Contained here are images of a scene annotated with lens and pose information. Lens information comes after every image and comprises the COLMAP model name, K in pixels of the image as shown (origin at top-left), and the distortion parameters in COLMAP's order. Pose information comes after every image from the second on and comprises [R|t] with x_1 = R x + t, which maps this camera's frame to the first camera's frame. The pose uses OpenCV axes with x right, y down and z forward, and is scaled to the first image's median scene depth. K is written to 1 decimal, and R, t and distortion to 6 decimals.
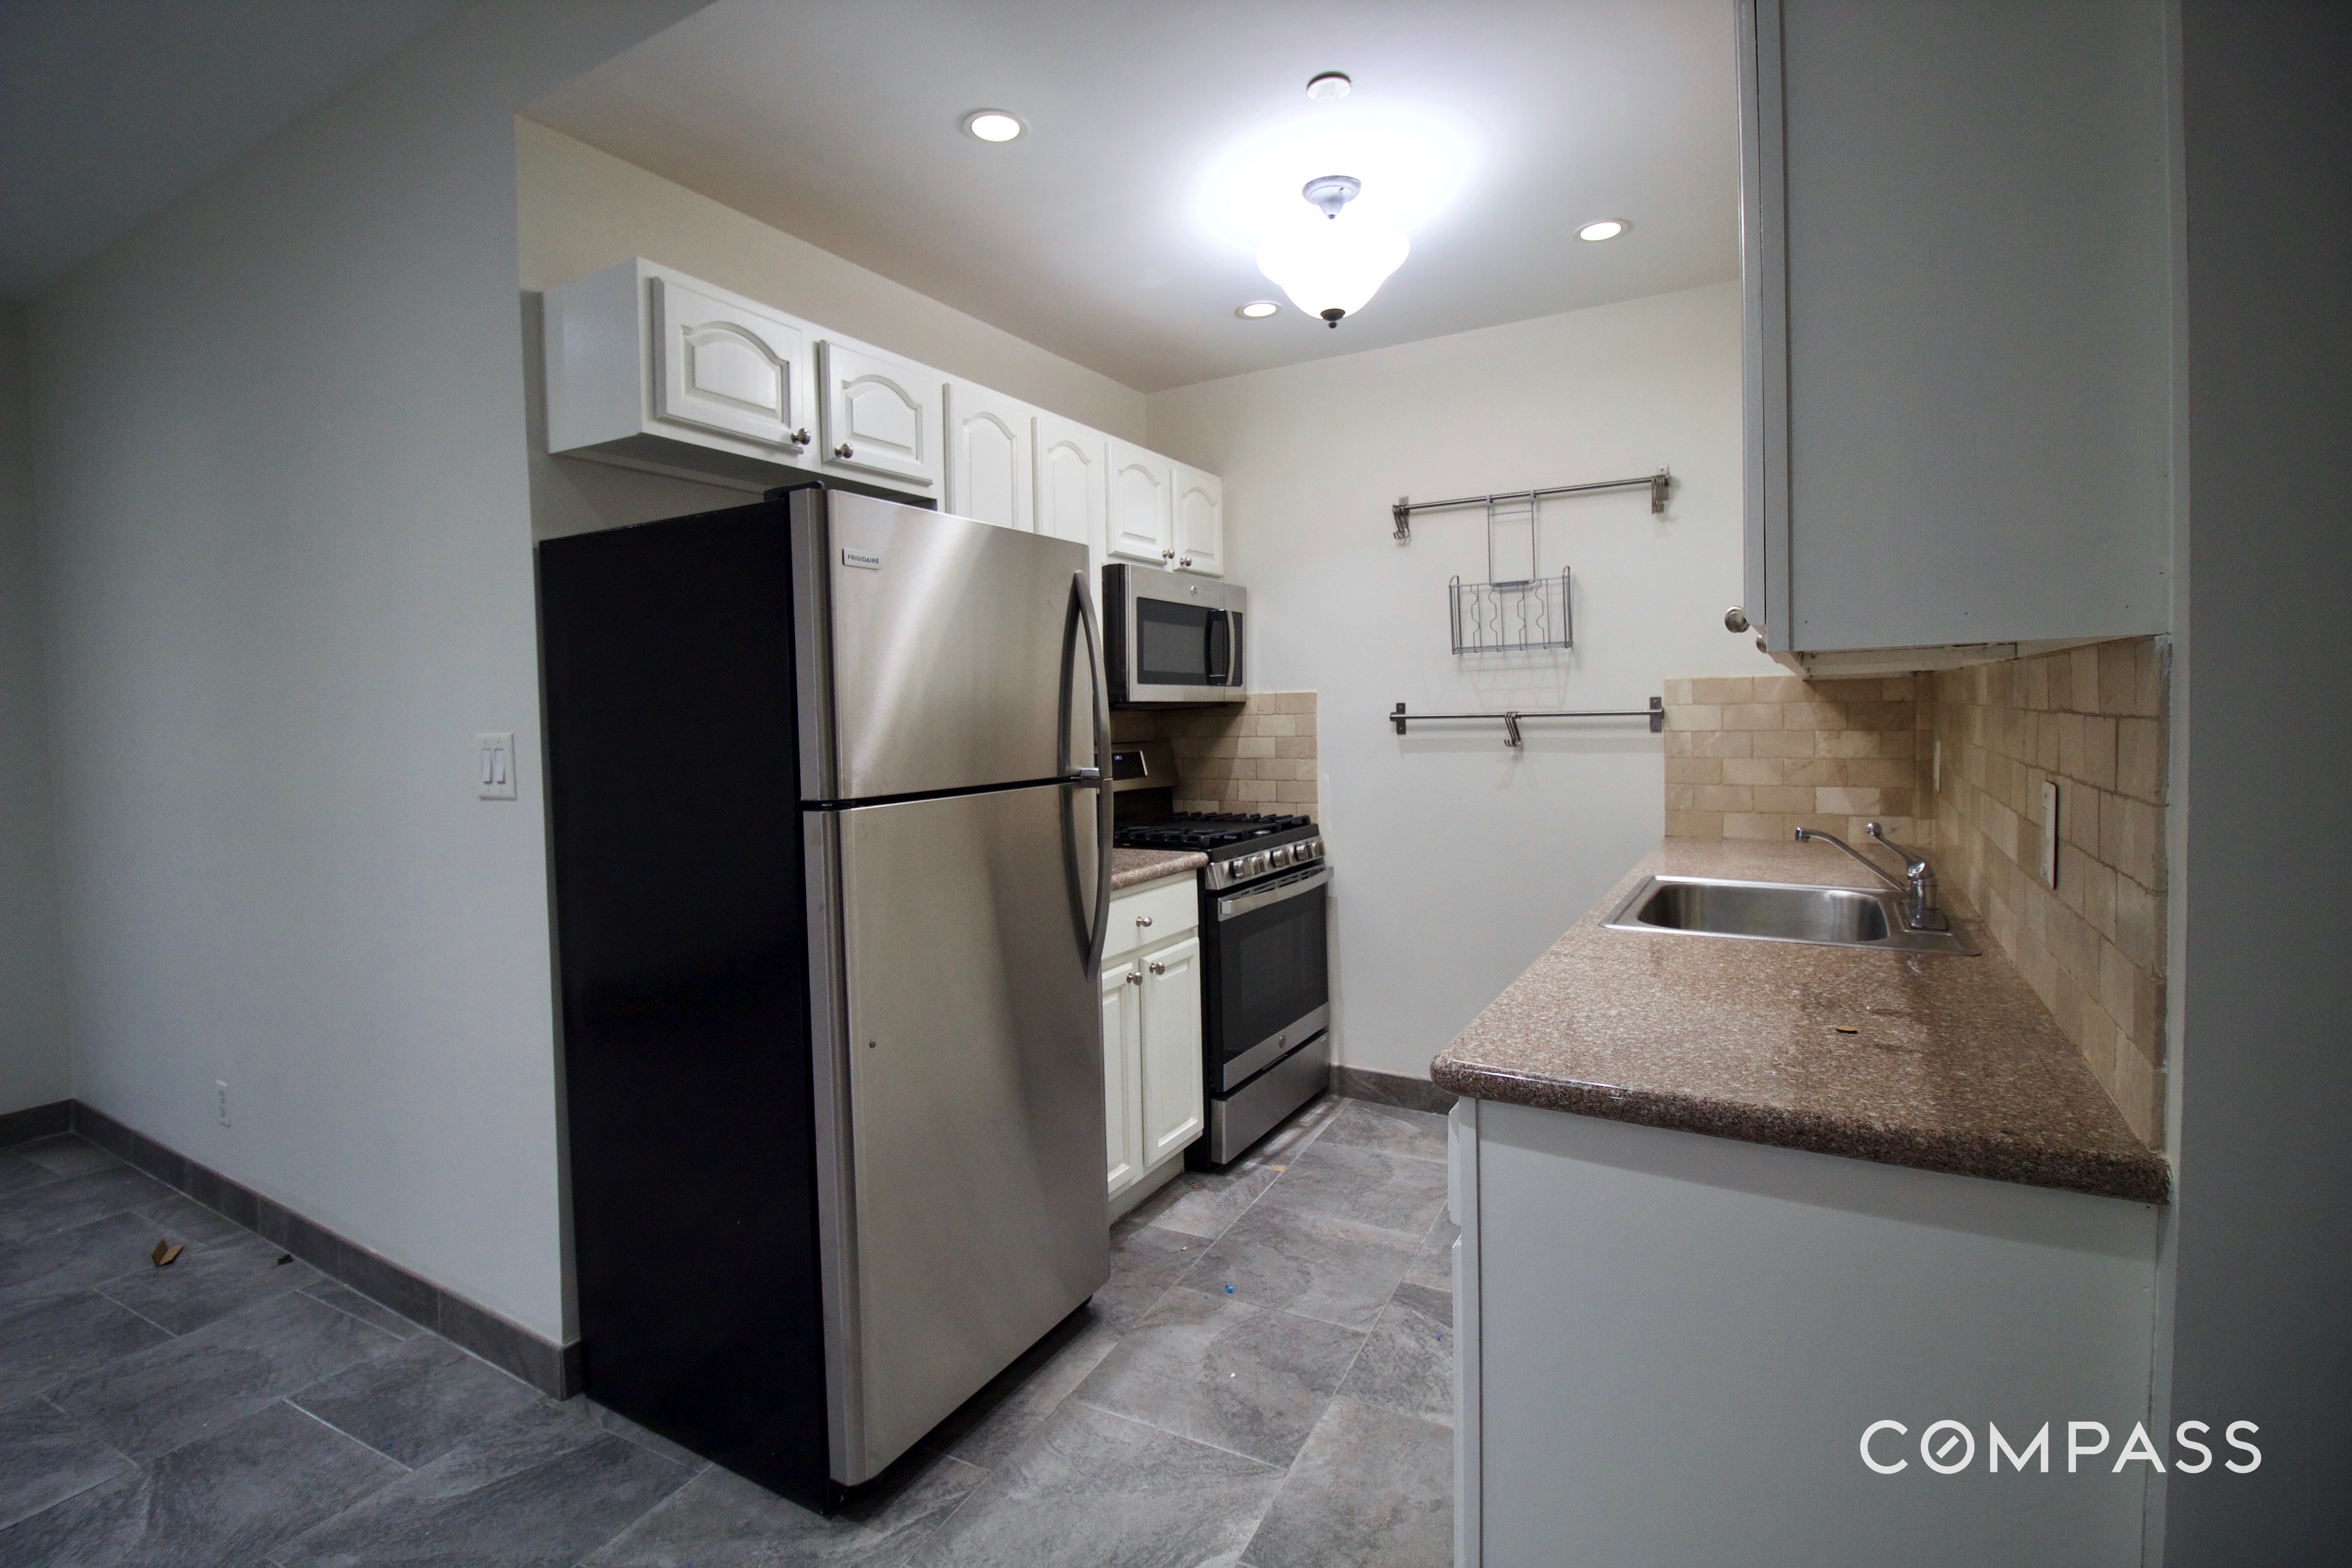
lens RADIAL K [[1099.5, 0, 1175.0], [0, 1099.5, 761.5], [0, 0, 1]] dist [0.004106, -0.014004]
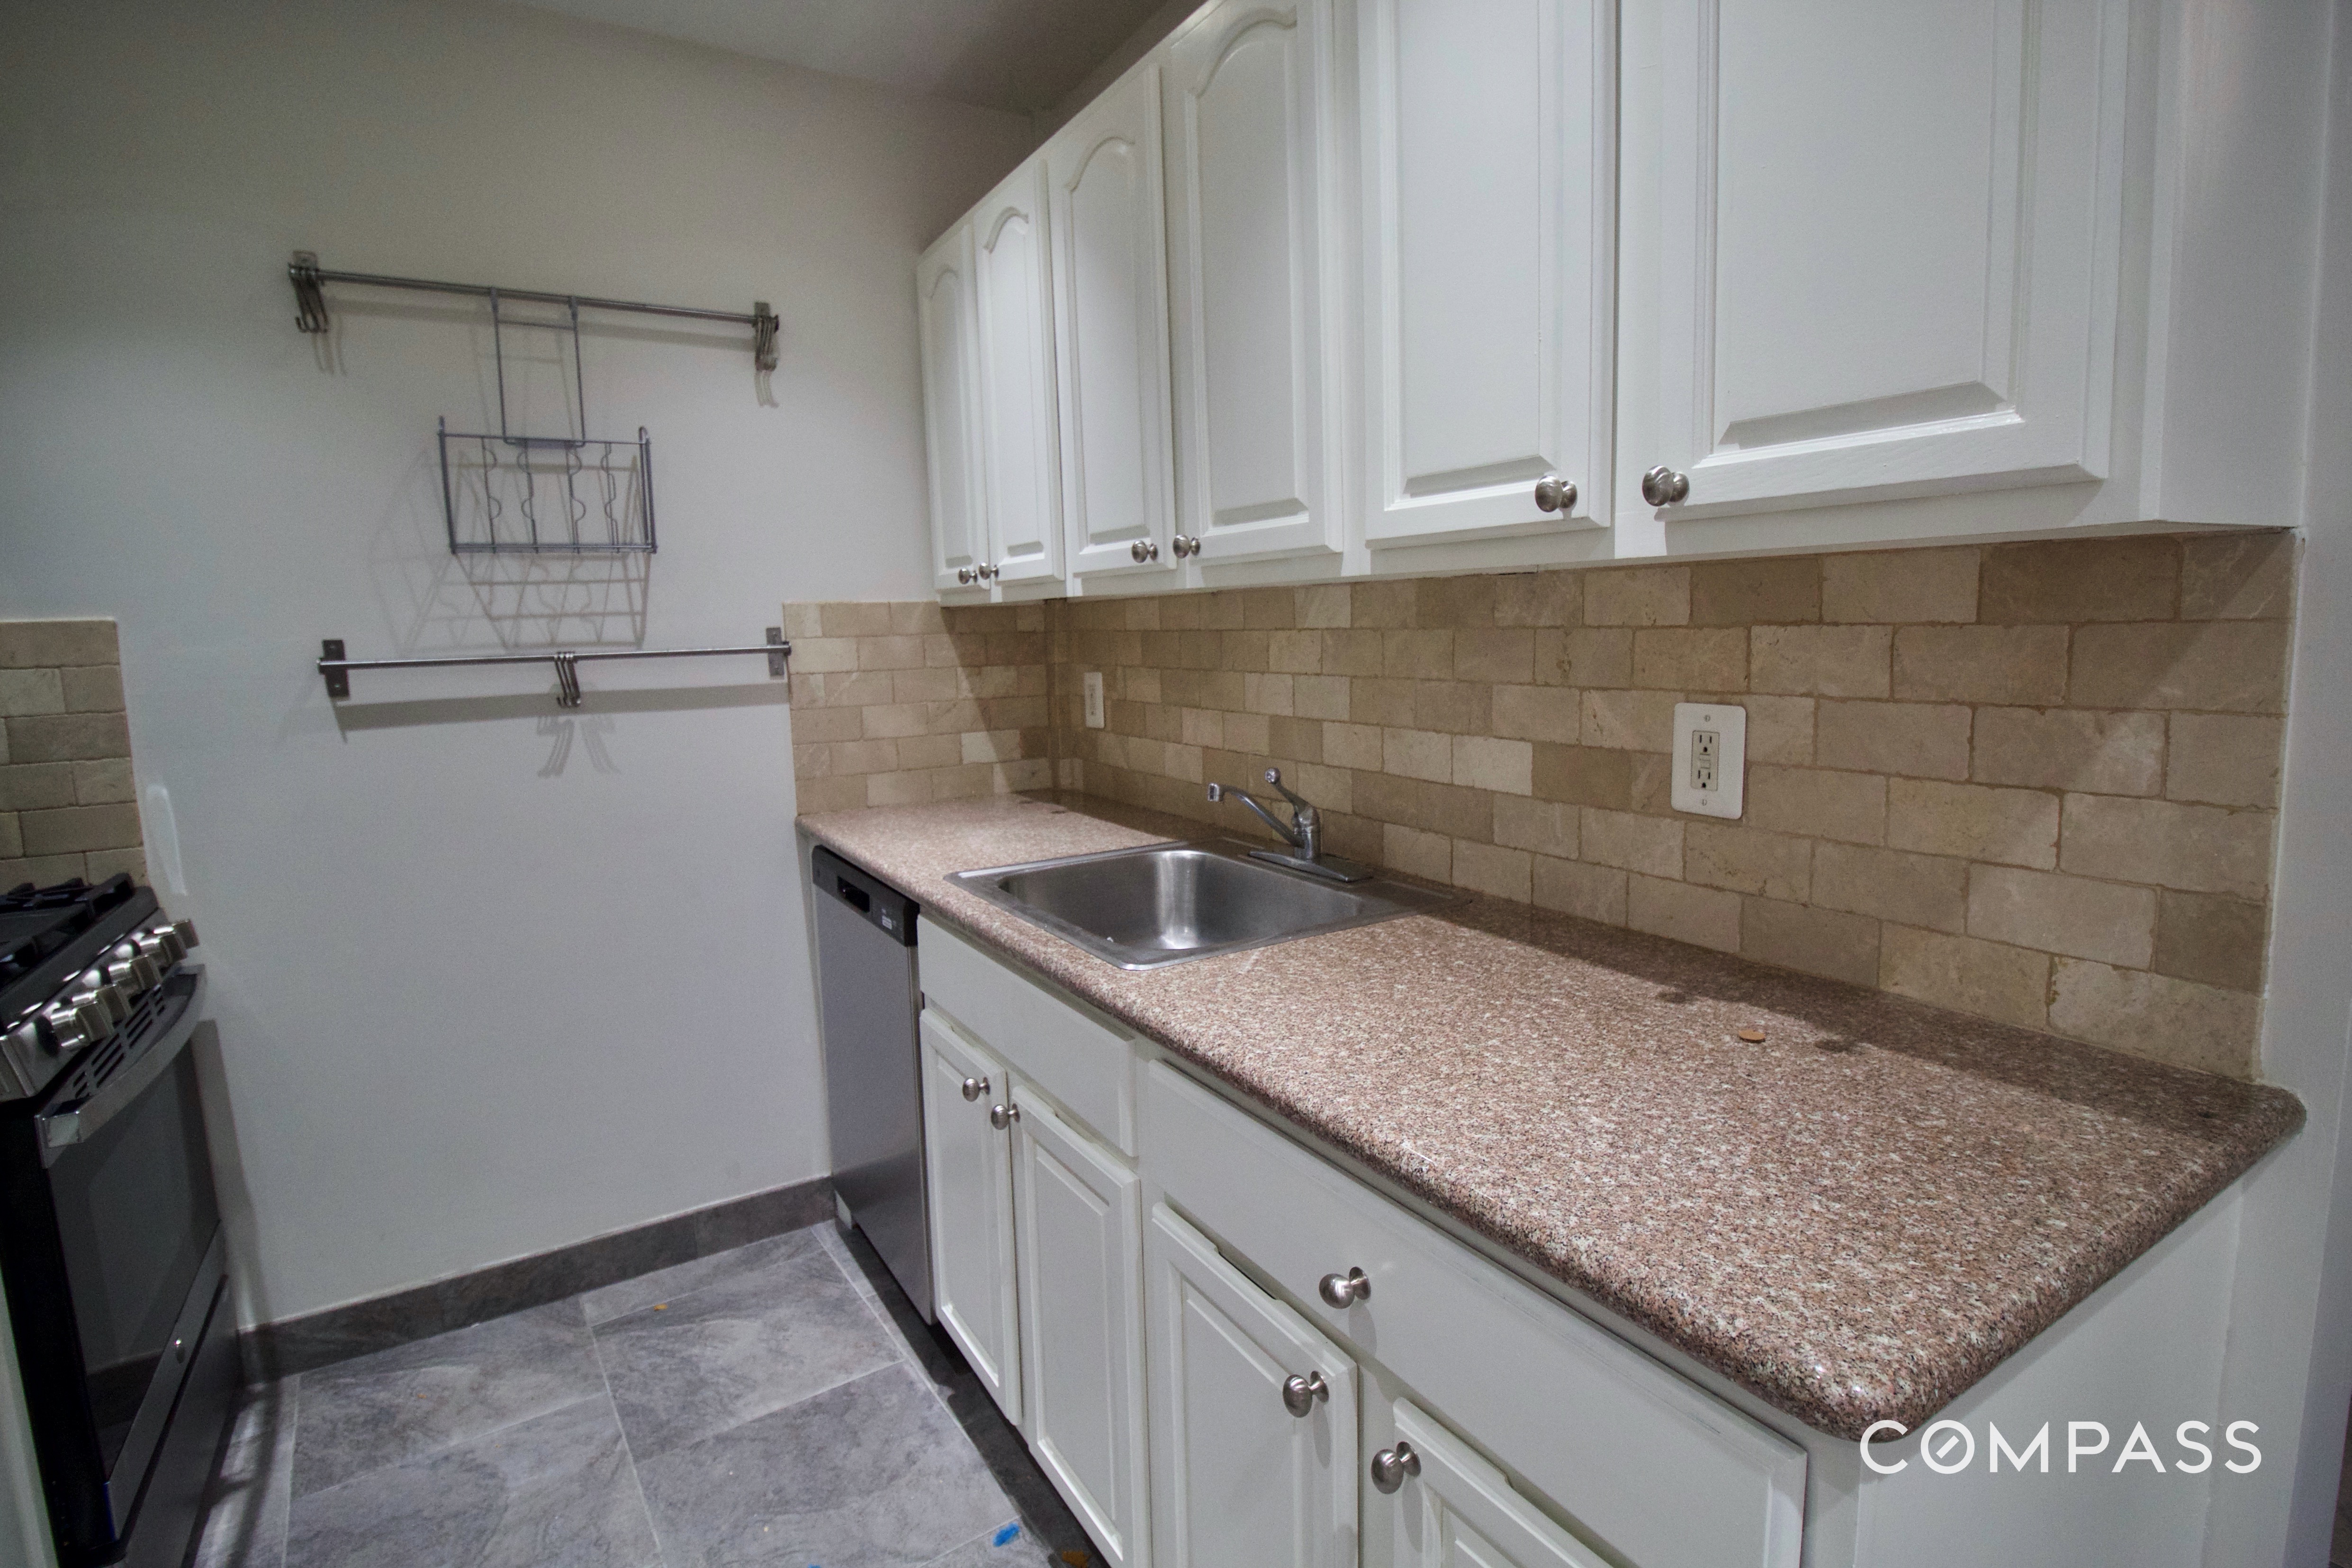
lens RADIAL K [[1145.8, 0, 1168.7], [0, 1145.8, 759.5], [0, 0, 1]] dist [0.006207, -0.017029]
pose [[0.474975, -0.097498, 0.874582, -0.111904], [0.059825, 0.995122, 0.078446, -0.015629], [-0.877963, 0.015062, 0.478491, 0.405435]]
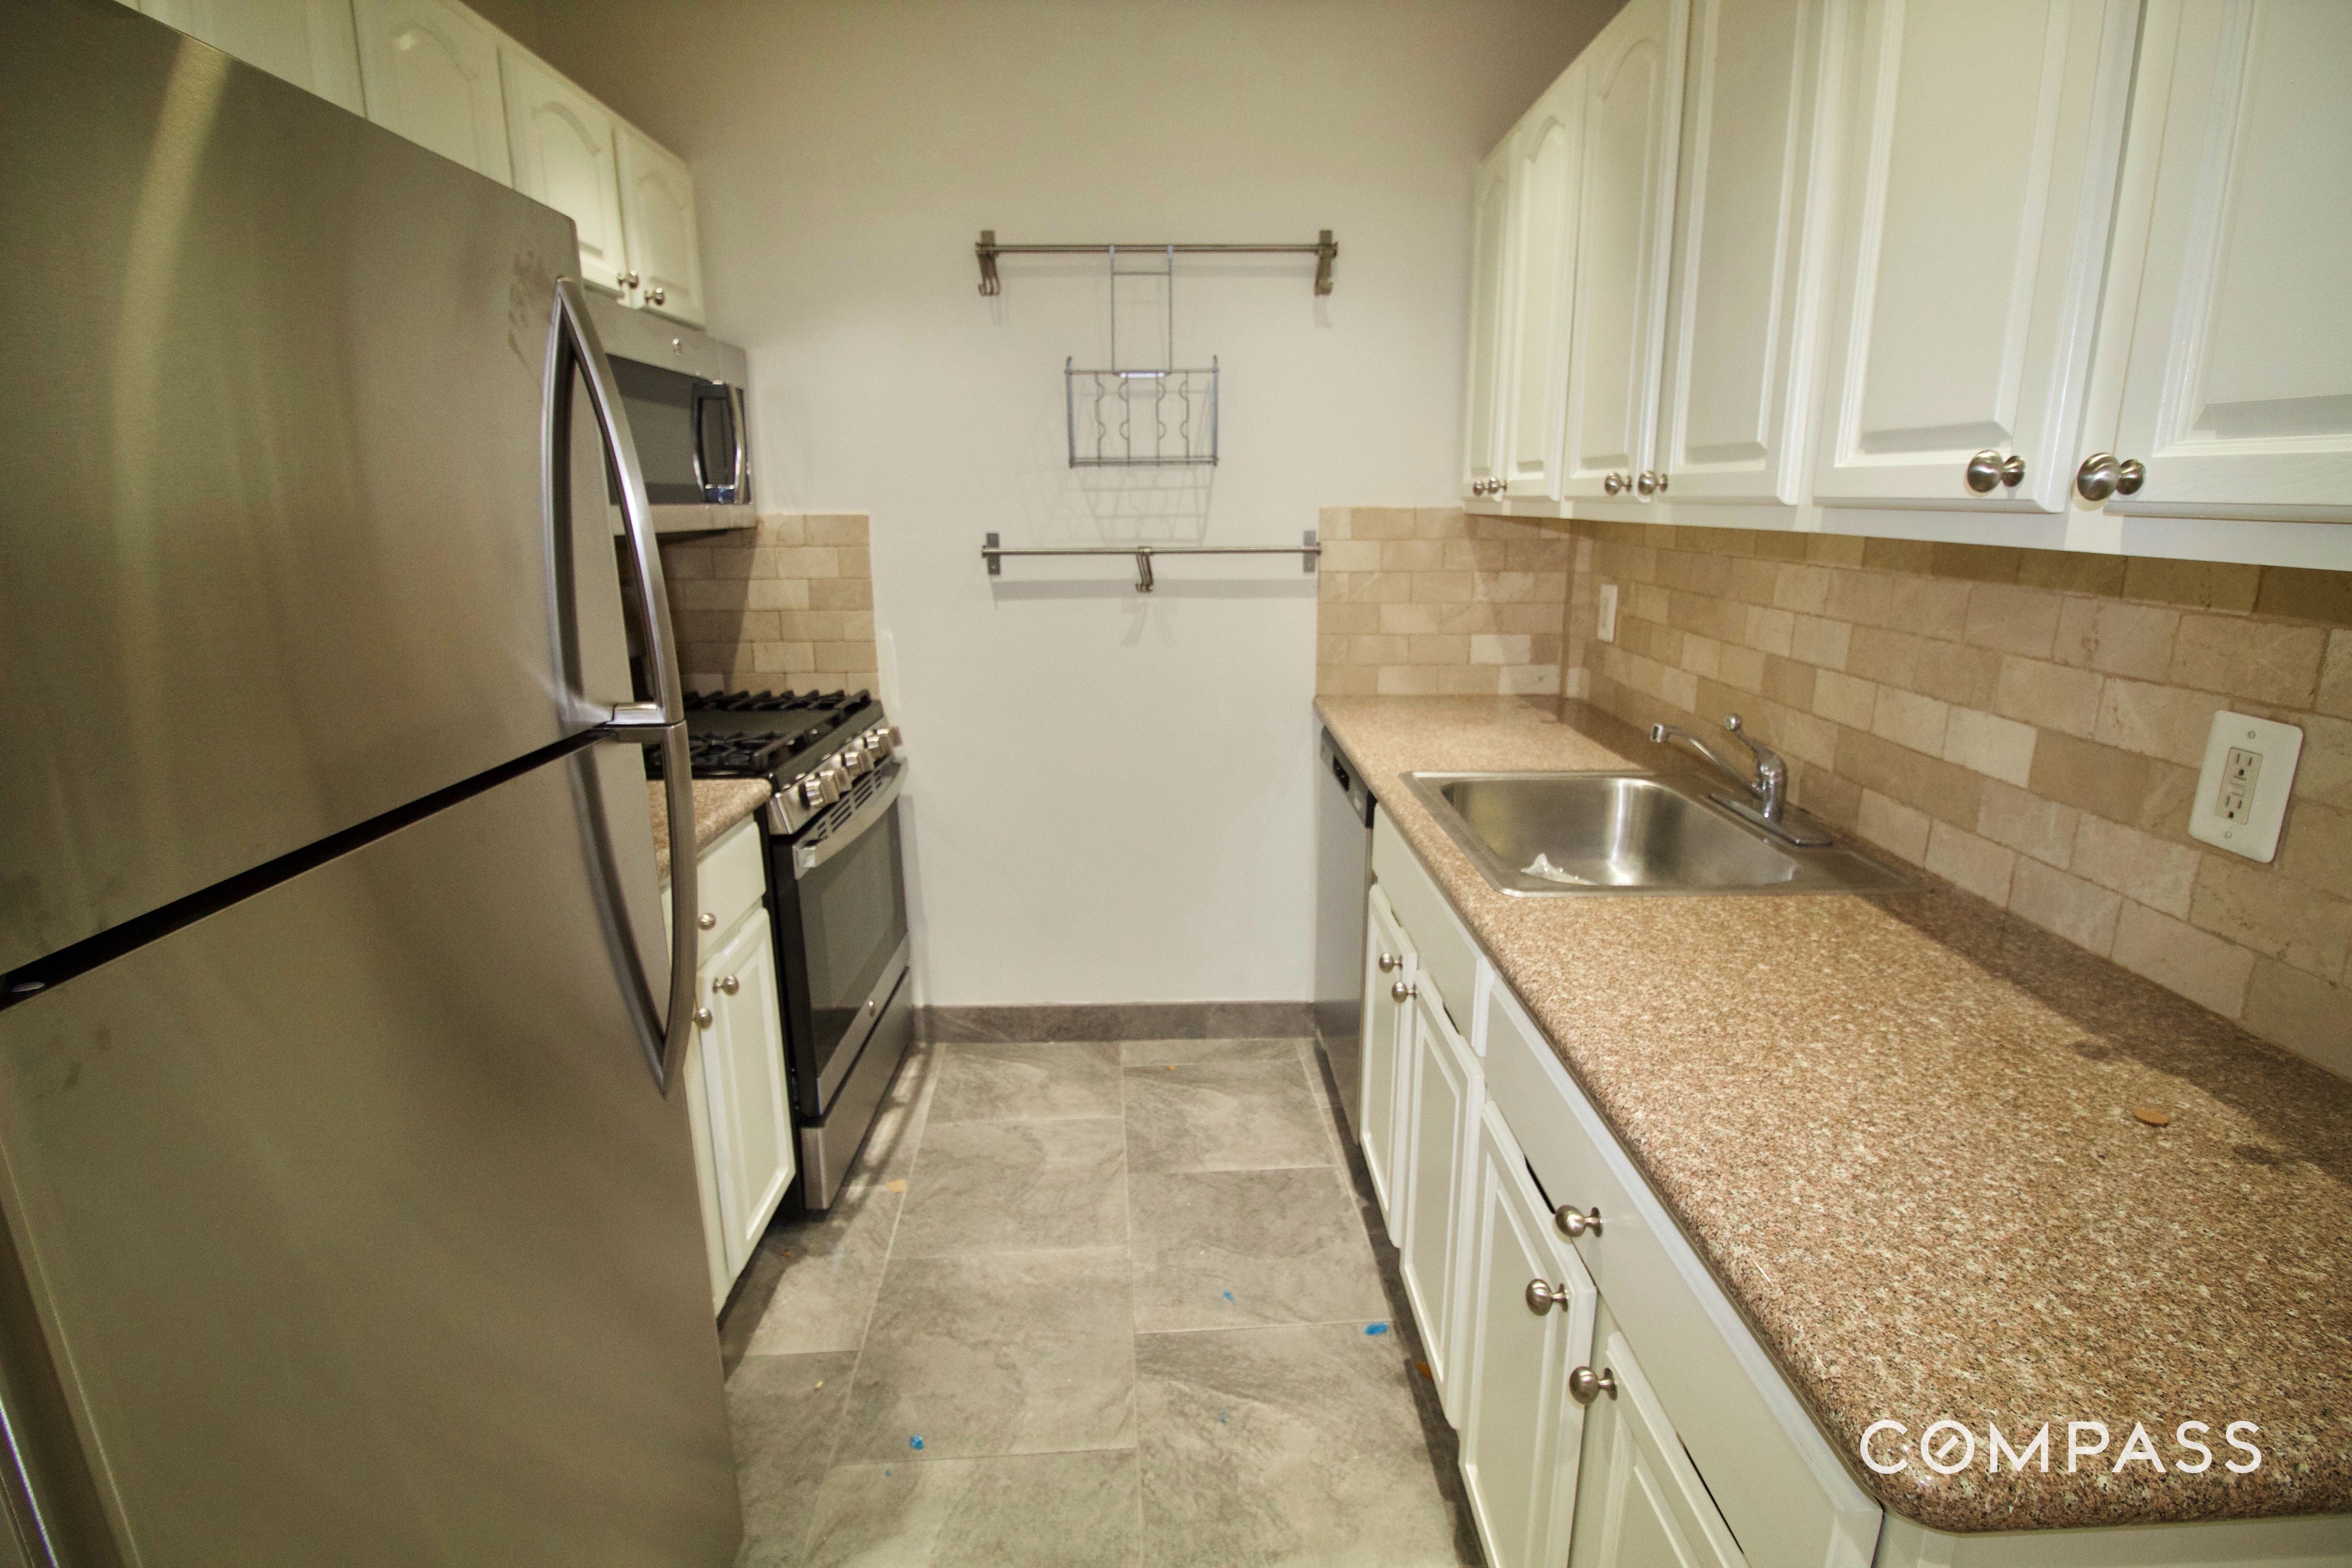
lens RADIAL K [[1099.5, 0, 1175.0], [0, 1099.5, 761.5], [0, 0, 1]] dist [0.004106, -0.014004]
pose [[0.856310, -0.105126, 0.505649, -0.087625], [0.011811, 0.982795, 0.184324, -0.040988], [-0.516327, -0.151866, 0.842819, 0.325822]]
